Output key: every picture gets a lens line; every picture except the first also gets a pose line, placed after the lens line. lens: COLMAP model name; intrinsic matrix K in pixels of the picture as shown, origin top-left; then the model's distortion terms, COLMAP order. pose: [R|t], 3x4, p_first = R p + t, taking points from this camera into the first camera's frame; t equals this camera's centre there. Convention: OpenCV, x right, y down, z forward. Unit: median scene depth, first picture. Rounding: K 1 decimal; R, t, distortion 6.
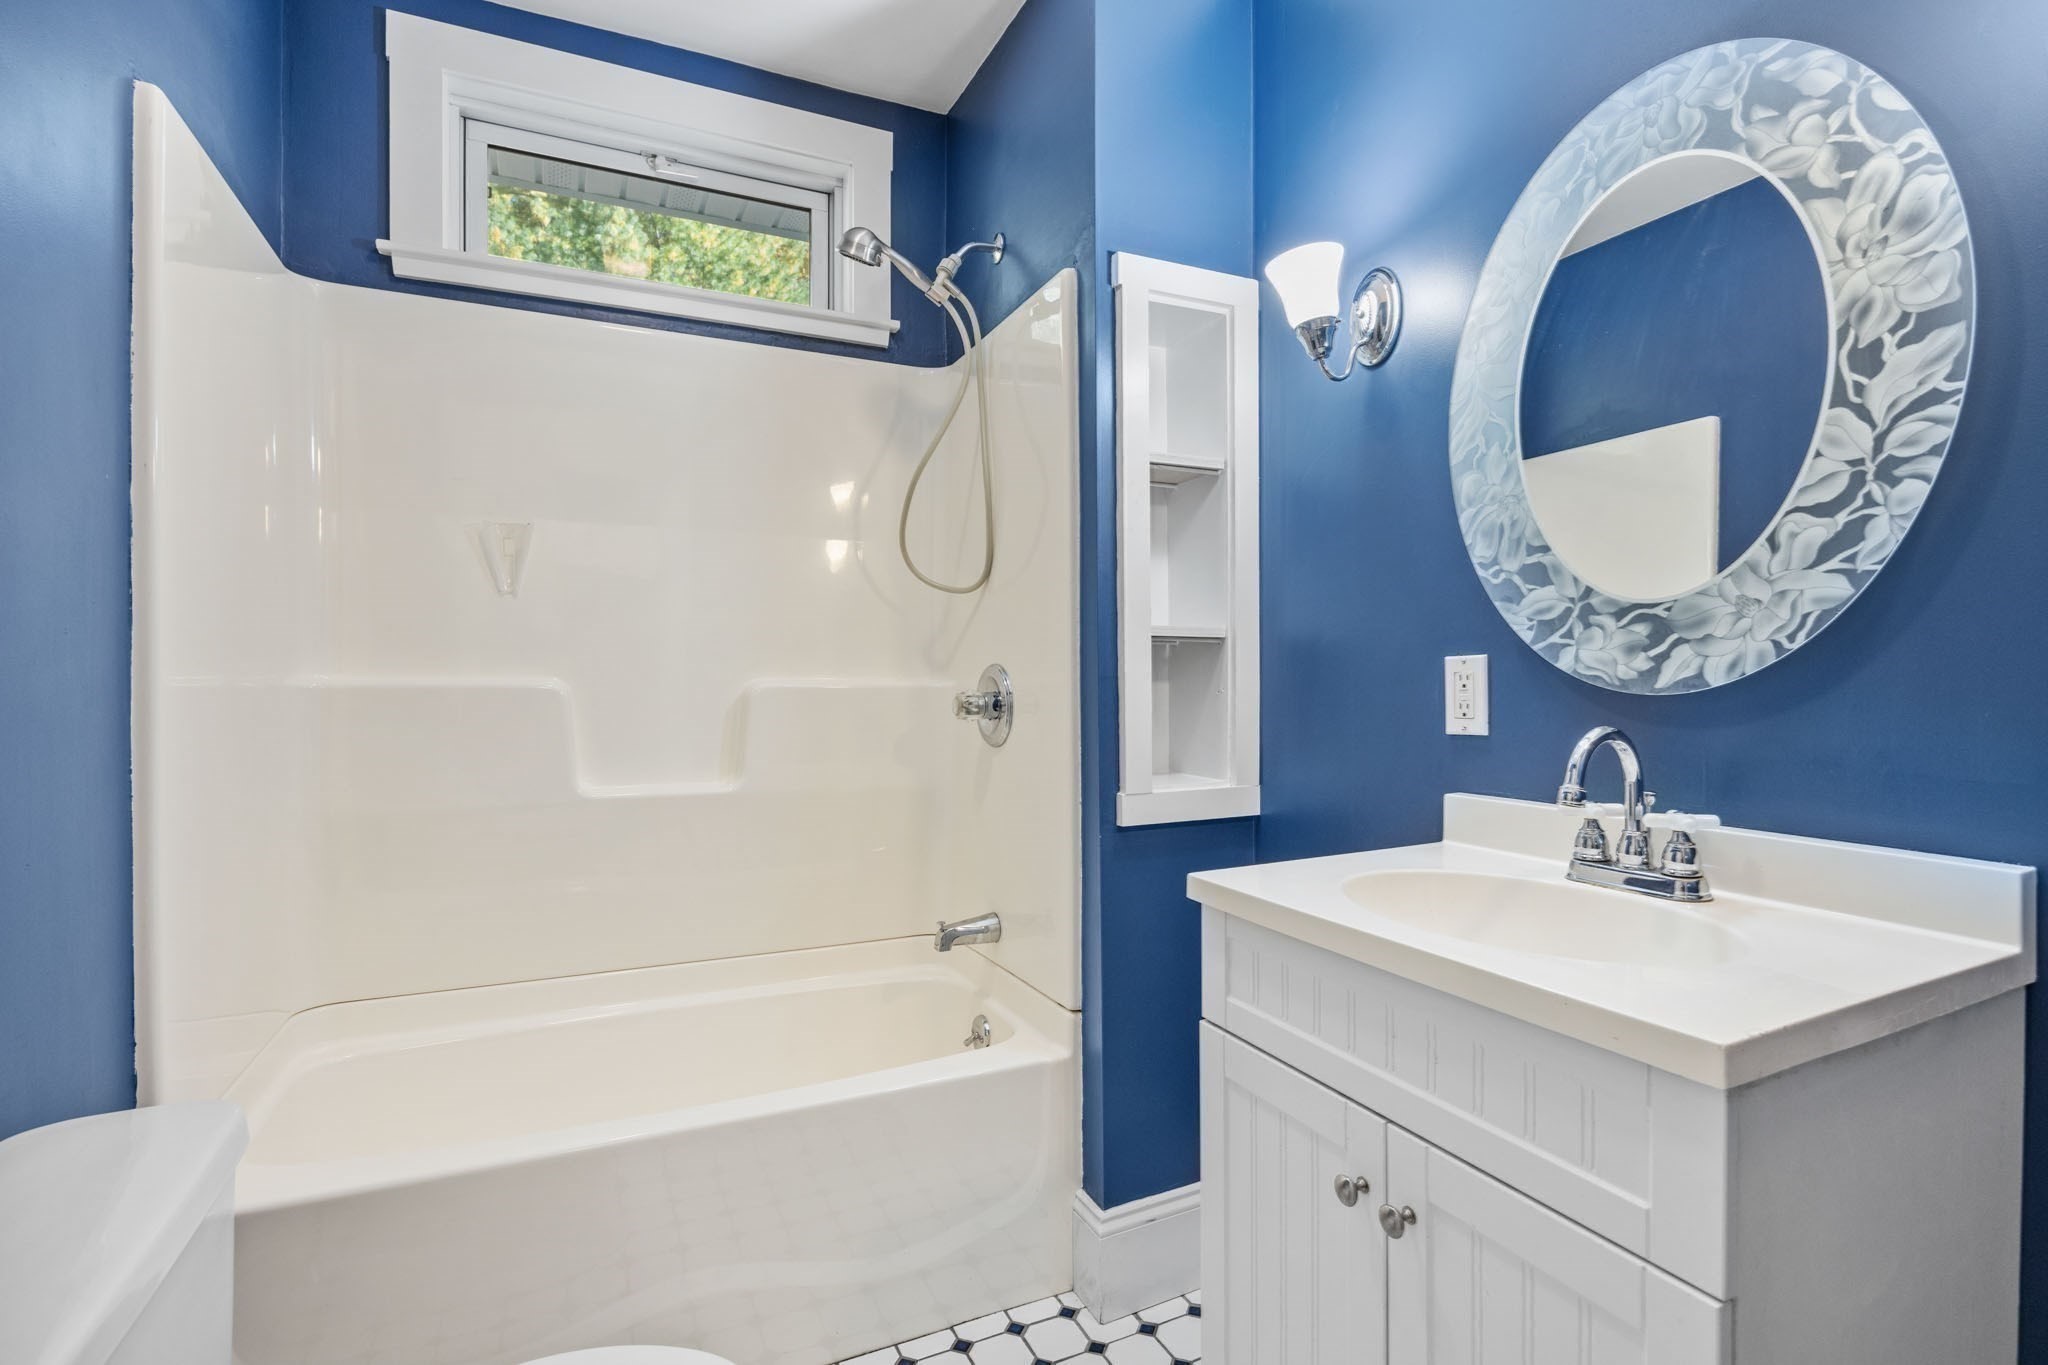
lens RADIAL K [[965.5, 0, 1016.8], [0, 965.5, 679.6], [0, 0, 1]] dist [-0.003033, 0.000571]
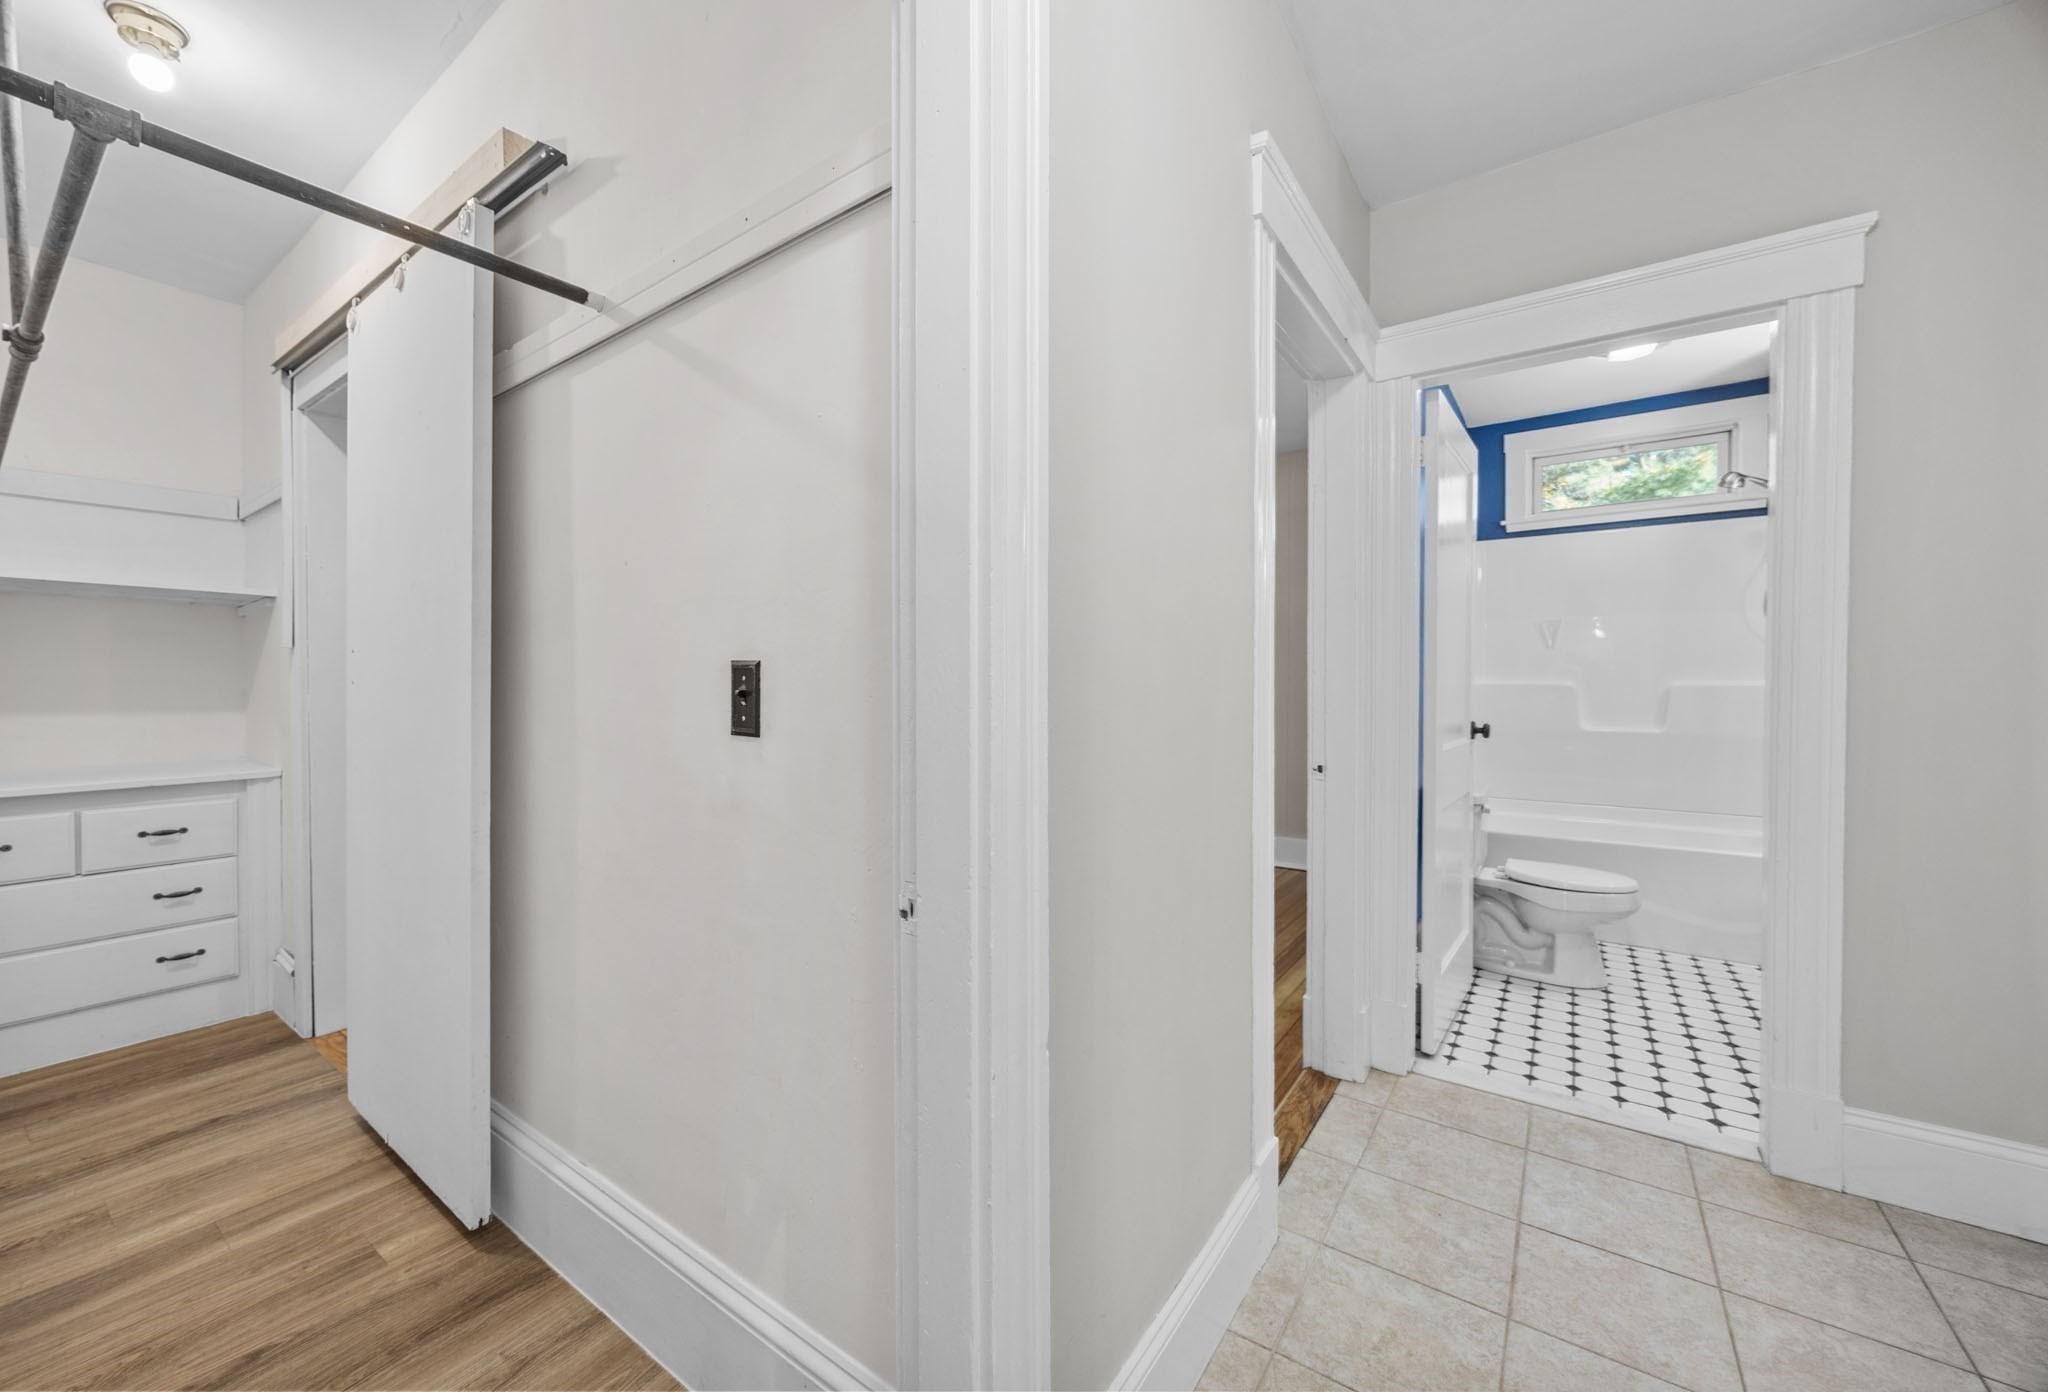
lens RADIAL K [[790.2, 0, 1005.3], [0, 790.2, 694.4], [0, 0, 1]] dist [-0.001149, -0.000744]
pose [[0.492799, 0.019583, -0.869923, 0.576221], [0.007074, 0.999624, 0.026510, -0.032291], [0.870114, -0.019218, 0.492475, -1.276482]]
